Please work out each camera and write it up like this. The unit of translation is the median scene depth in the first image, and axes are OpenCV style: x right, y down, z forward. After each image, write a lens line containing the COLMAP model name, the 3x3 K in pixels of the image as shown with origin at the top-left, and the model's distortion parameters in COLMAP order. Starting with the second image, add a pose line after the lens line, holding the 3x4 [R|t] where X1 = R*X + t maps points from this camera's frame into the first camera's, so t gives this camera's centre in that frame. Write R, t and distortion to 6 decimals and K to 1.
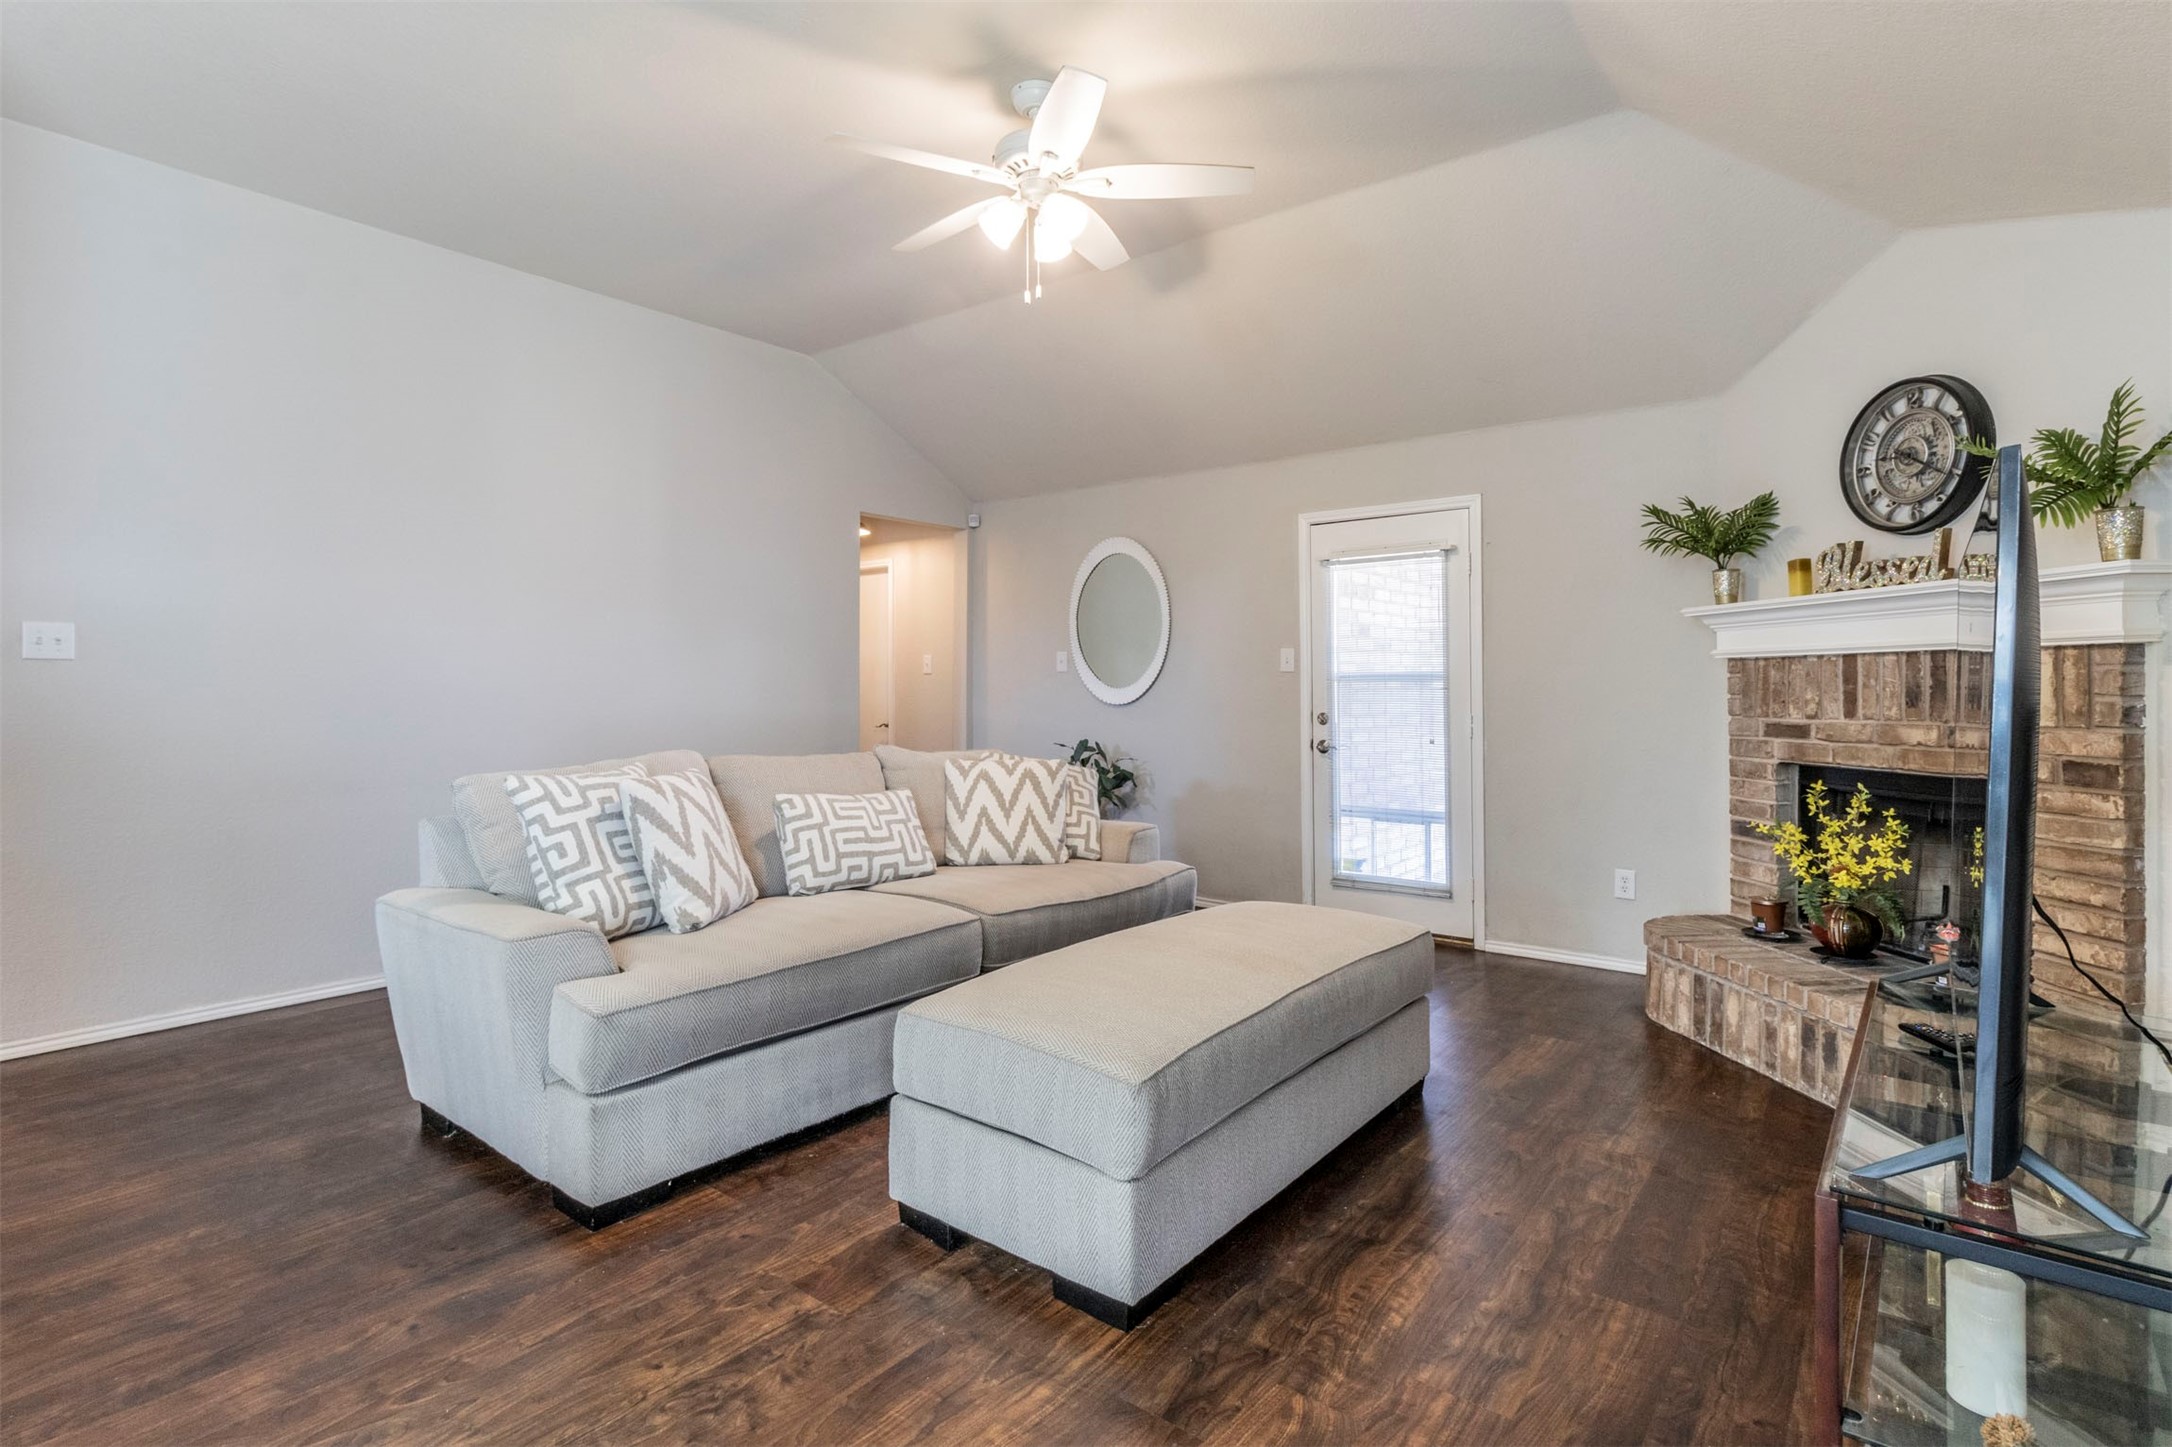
lens RADIAL K [[1064.5, 0, 1081.9], [0, 1064.5, 667.8], [0, 0, 1]] dist [-0.000425, -0.000247]
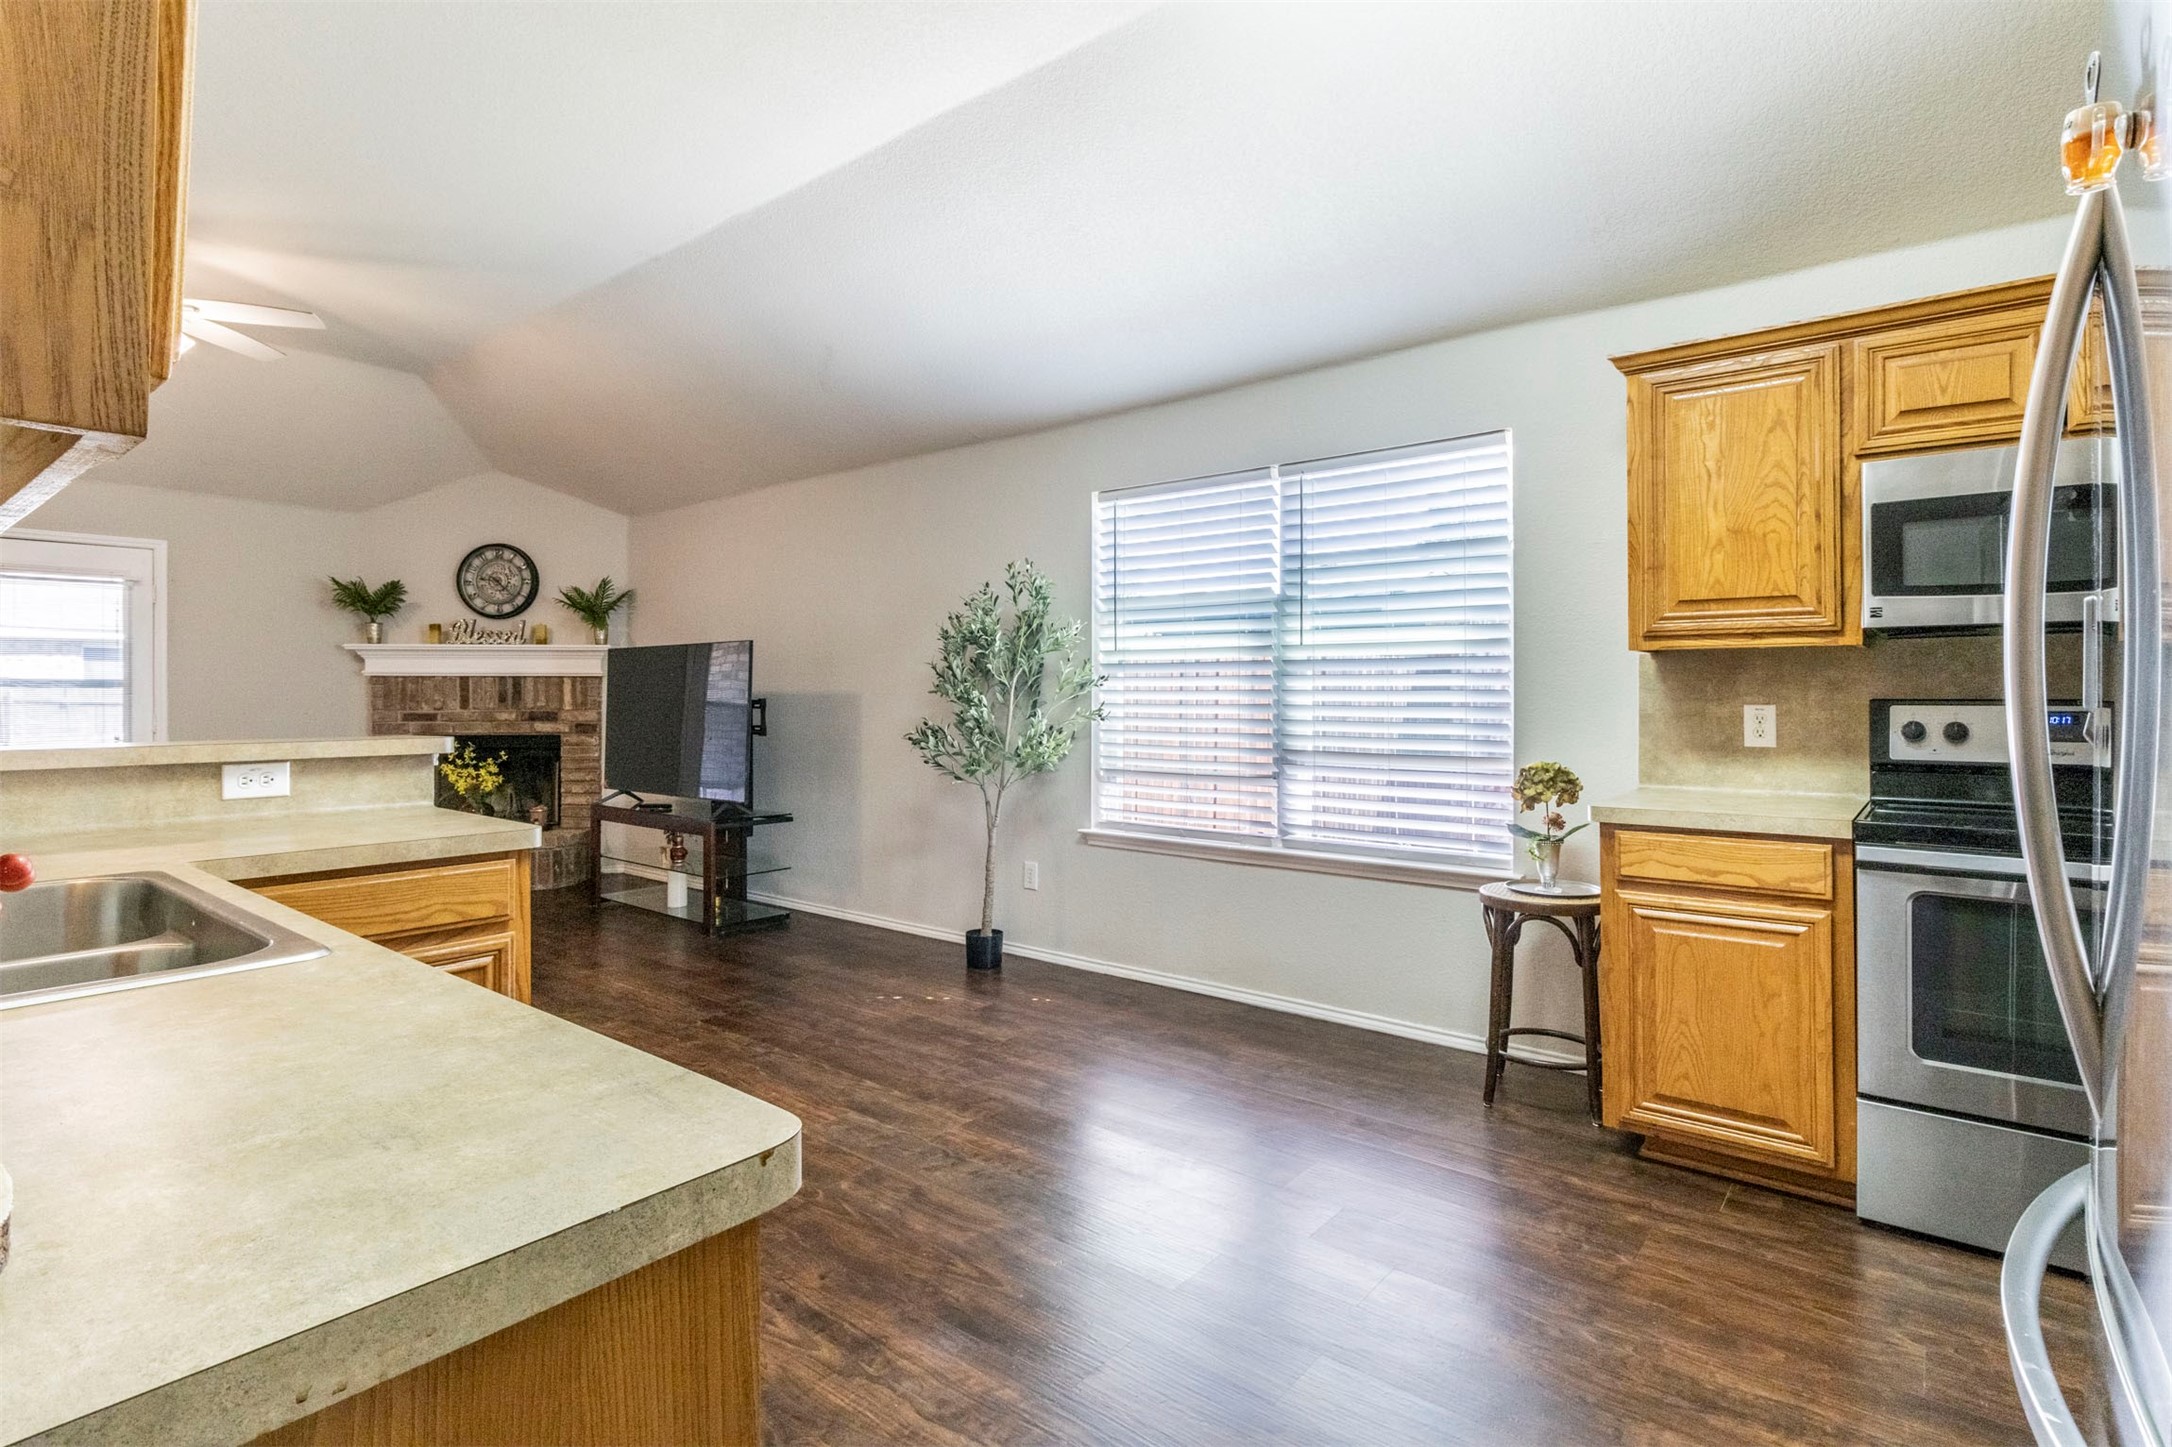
lens RADIAL K [[1059.1, 0, 1086.2], [0, 1059.1, 694.5], [0, 0, 1]] dist [-0.003638, -0.000620]
pose [[0.005659, 0.000233, 0.999984, -1.200881], [-0.018722, 0.999825, -0.000127, -0.000667], [-0.999809, -0.018721, 0.005663, -0.147381]]
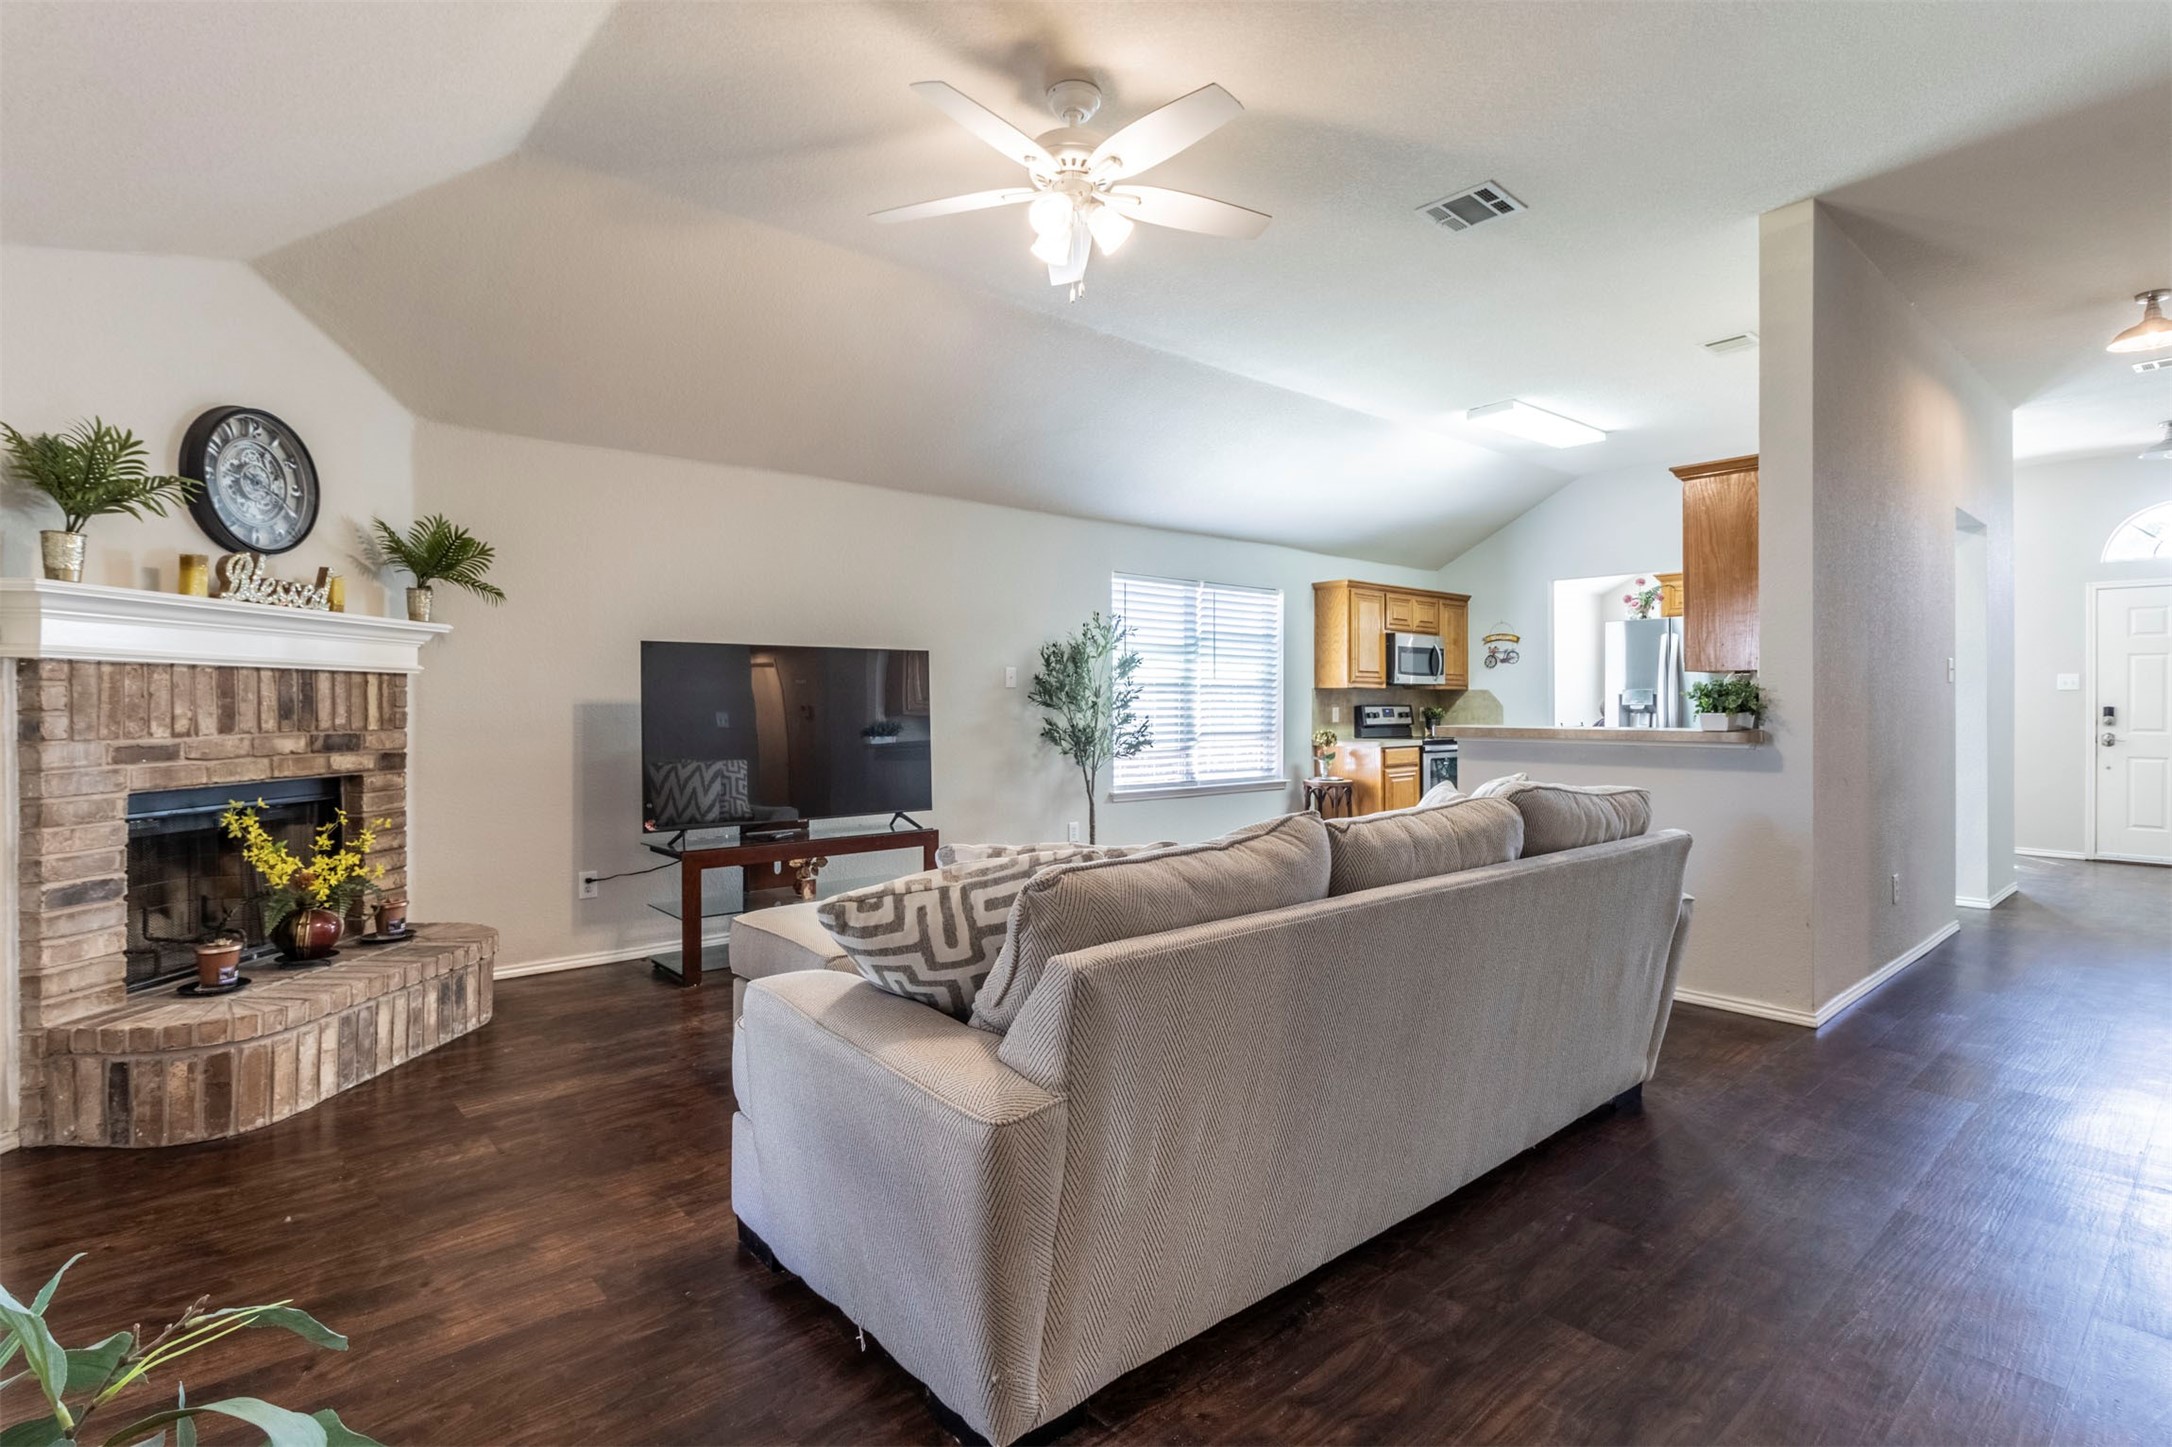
lens RADIAL K [[1059.1, 0, 1086.2], [0, 1059.1, 694.5], [0, 0, 1]] dist [-0.003638, -0.000620]
pose [[-0.985187, 0.002051, 0.171471, -0.201568], [-0.002539, 0.999644, -0.026547, 0.035344], [-0.171465, -0.026589, -0.984831, 1.794000]]
